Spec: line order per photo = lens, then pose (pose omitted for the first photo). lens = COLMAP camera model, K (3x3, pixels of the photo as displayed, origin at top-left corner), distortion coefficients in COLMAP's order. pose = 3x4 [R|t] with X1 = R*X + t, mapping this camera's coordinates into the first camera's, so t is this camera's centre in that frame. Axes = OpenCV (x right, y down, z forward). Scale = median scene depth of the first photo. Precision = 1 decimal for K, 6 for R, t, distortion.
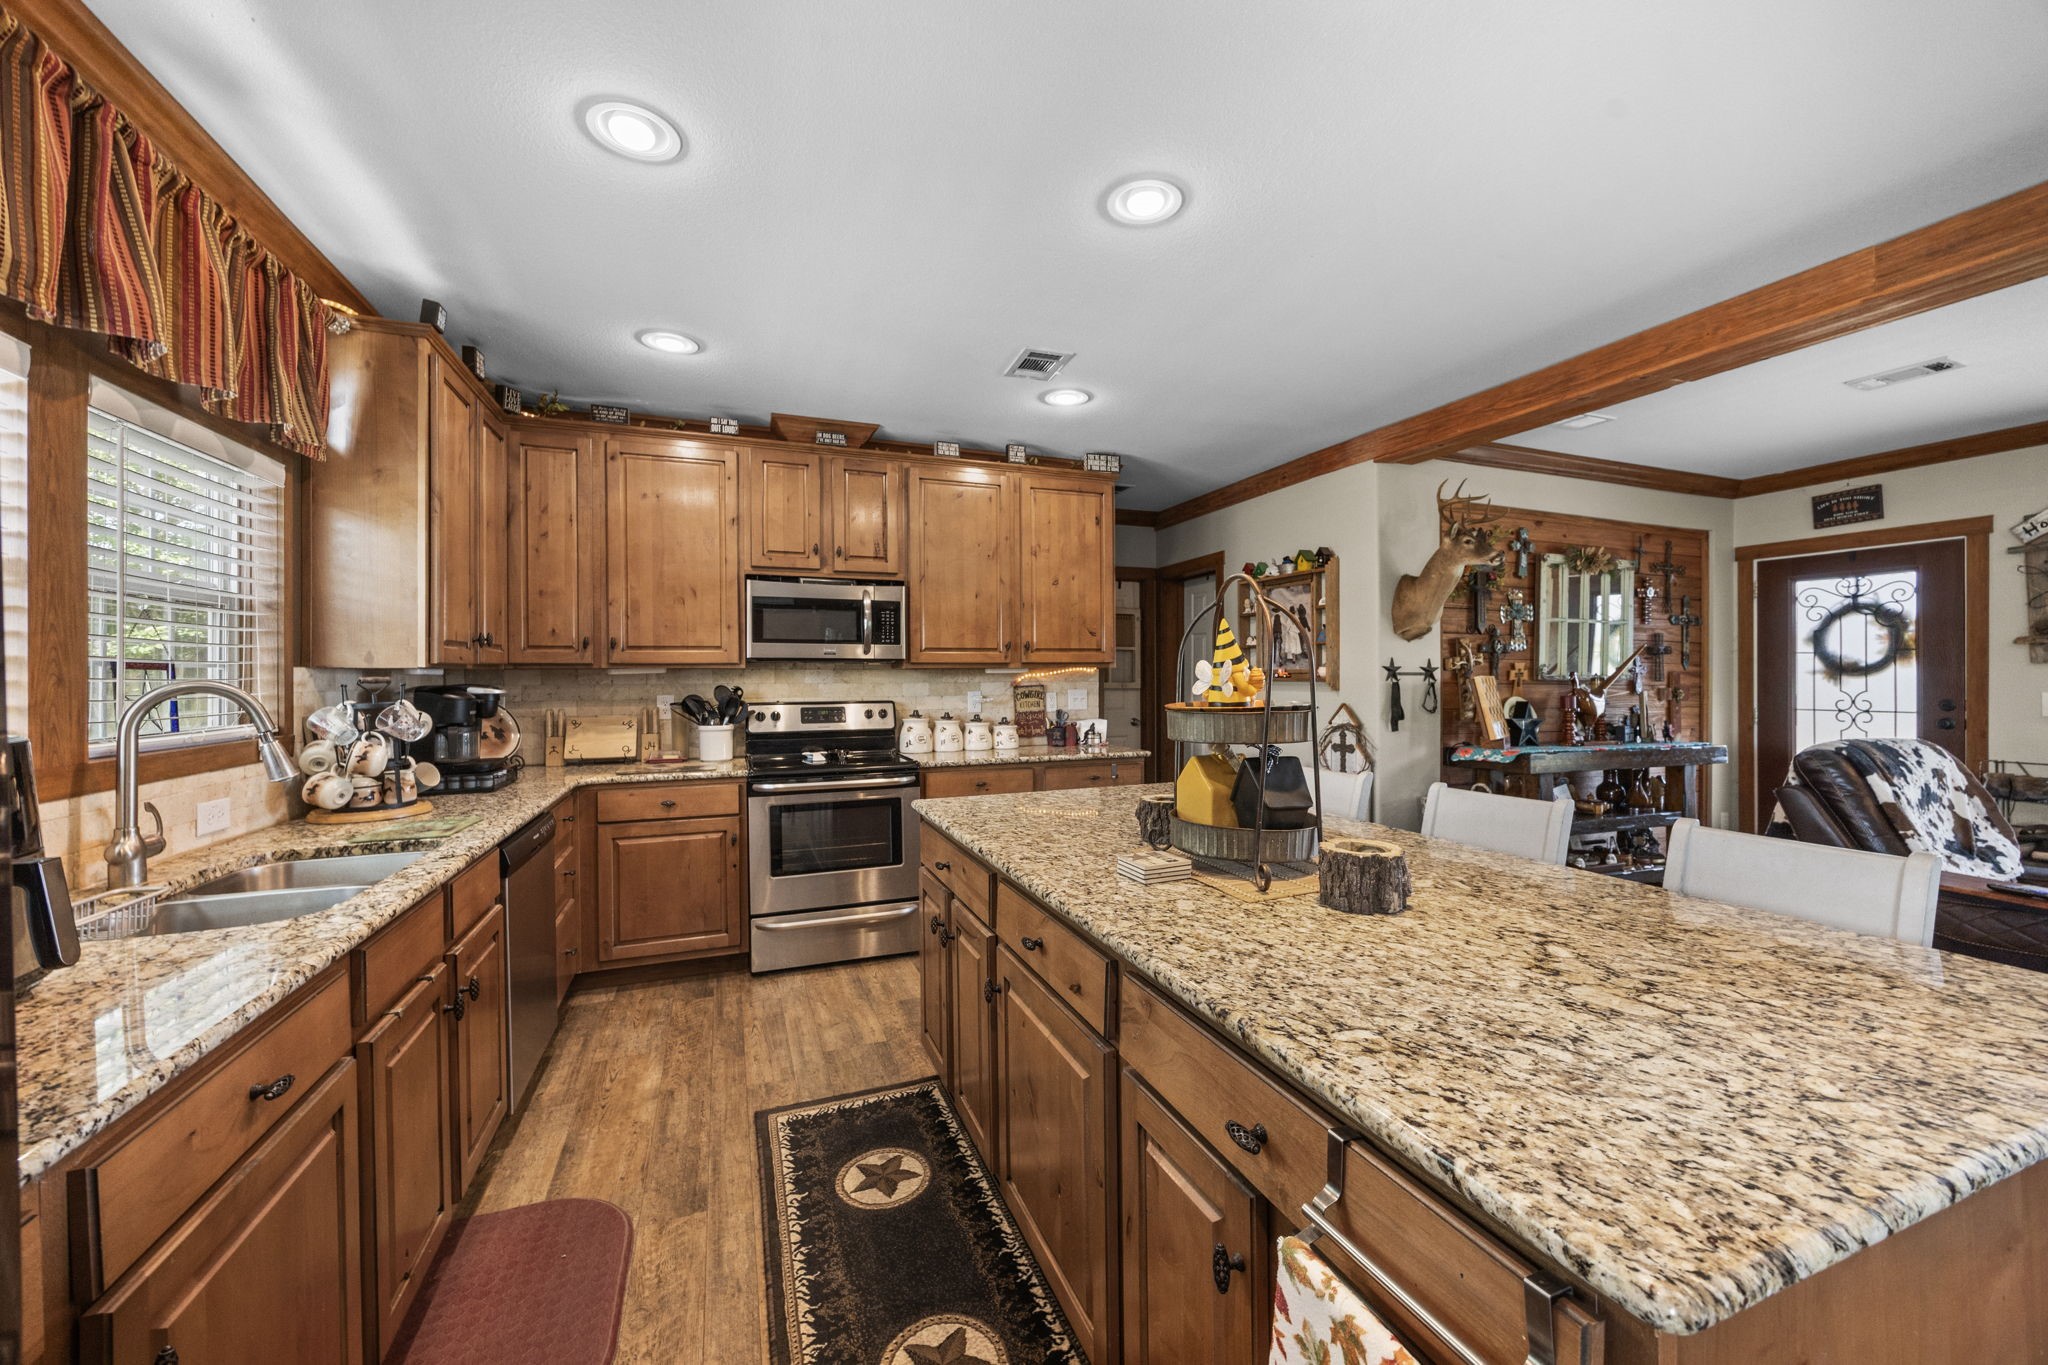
lens RADIAL K [[784.7, 0, 1029.5], [0, 784.7, 678.3], [0, 0, 1]] dist [0.002615, -0.001334]
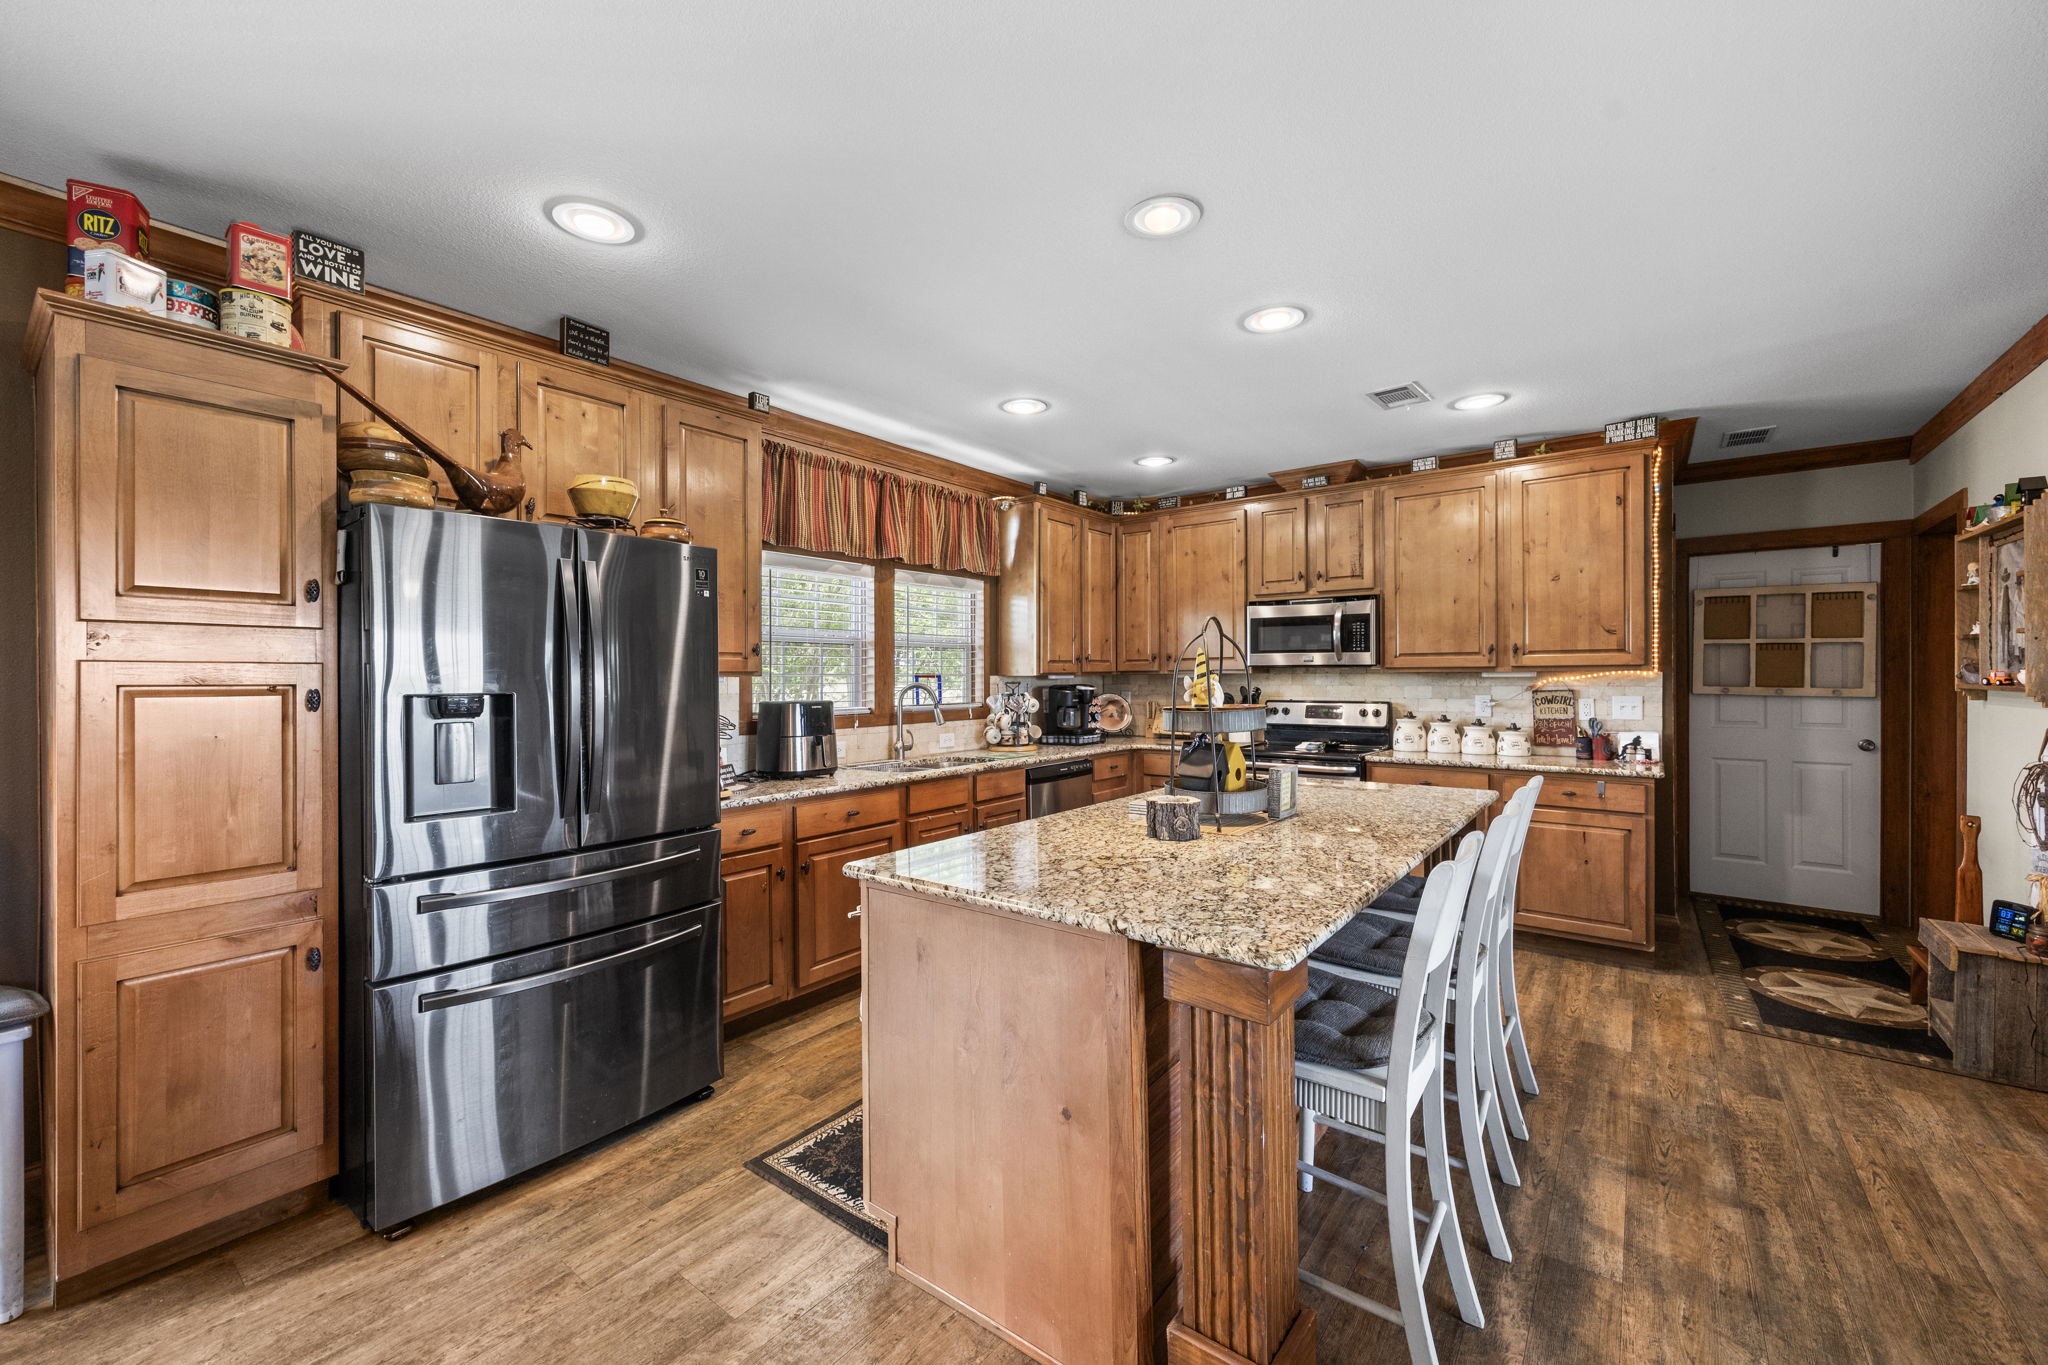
lens RADIAL K [[784.7, 0, 1038.7], [0, 784.7, 685.7], [0, 0, 1]] dist [0.002615, -0.001334]
pose [[0.521819, 0.015415, -0.852917, 0.559481], [-0.000250, 0.999839, 0.017918, -0.014734], [0.853056, -0.009136, 0.521739, 0.007144]]
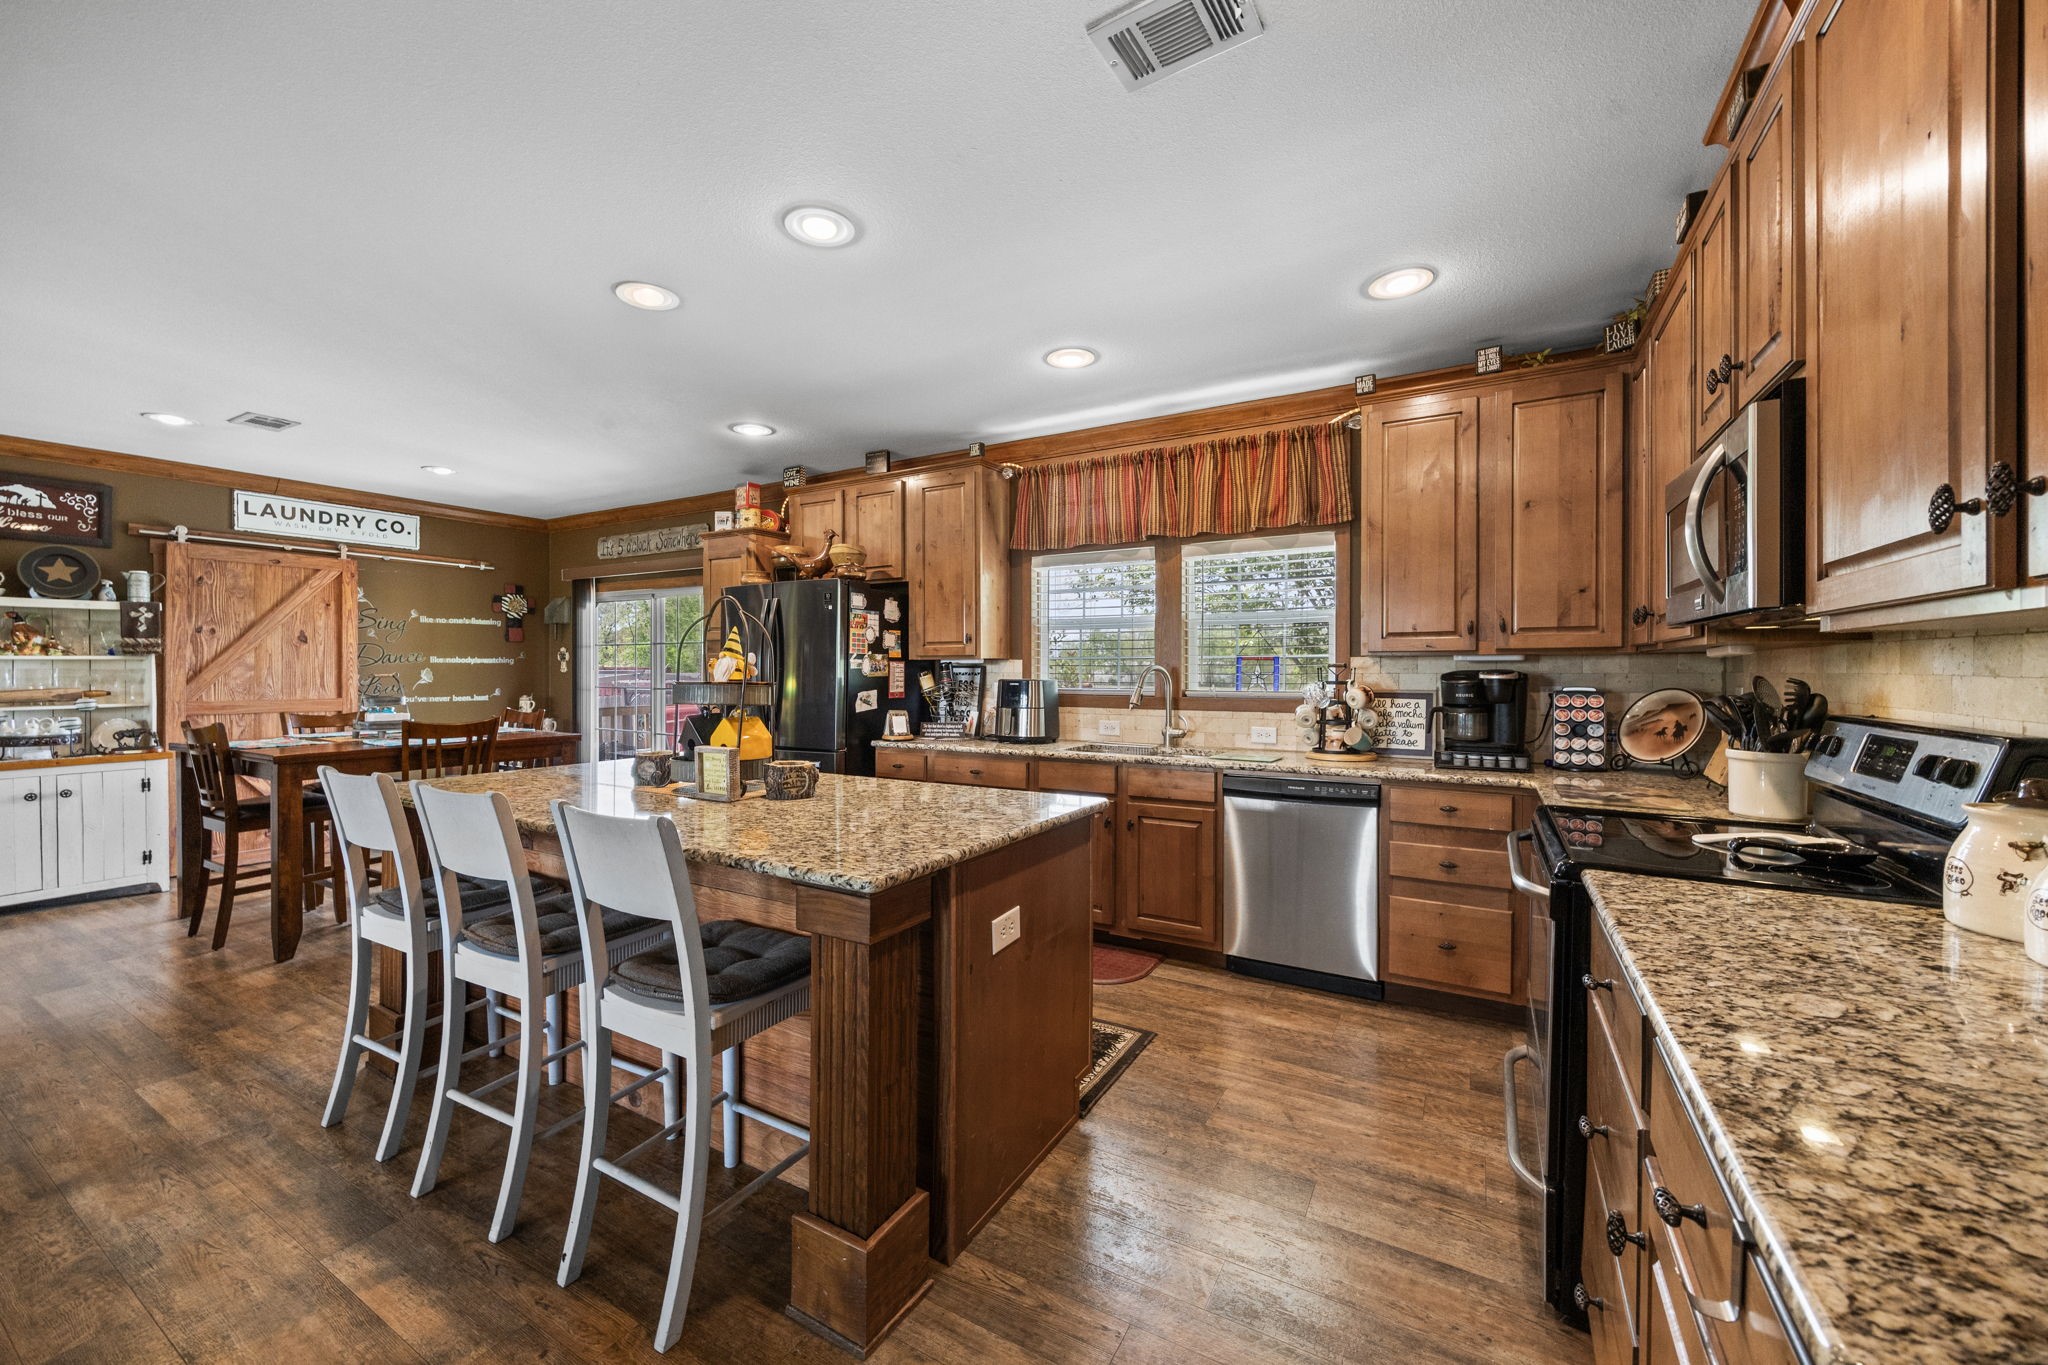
lens RADIAL K [[784.7, 0, 1015.7], [0, 784.7, 668.0], [0, 0, 1]] dist [0.002615, -0.001334]
pose [[-0.778952, 0.004186, -0.627069, 0.332281], [0.004297, 0.999990, 0.001338, 0.002621], [0.627069, -0.001652, -0.778962, 1.084244]]
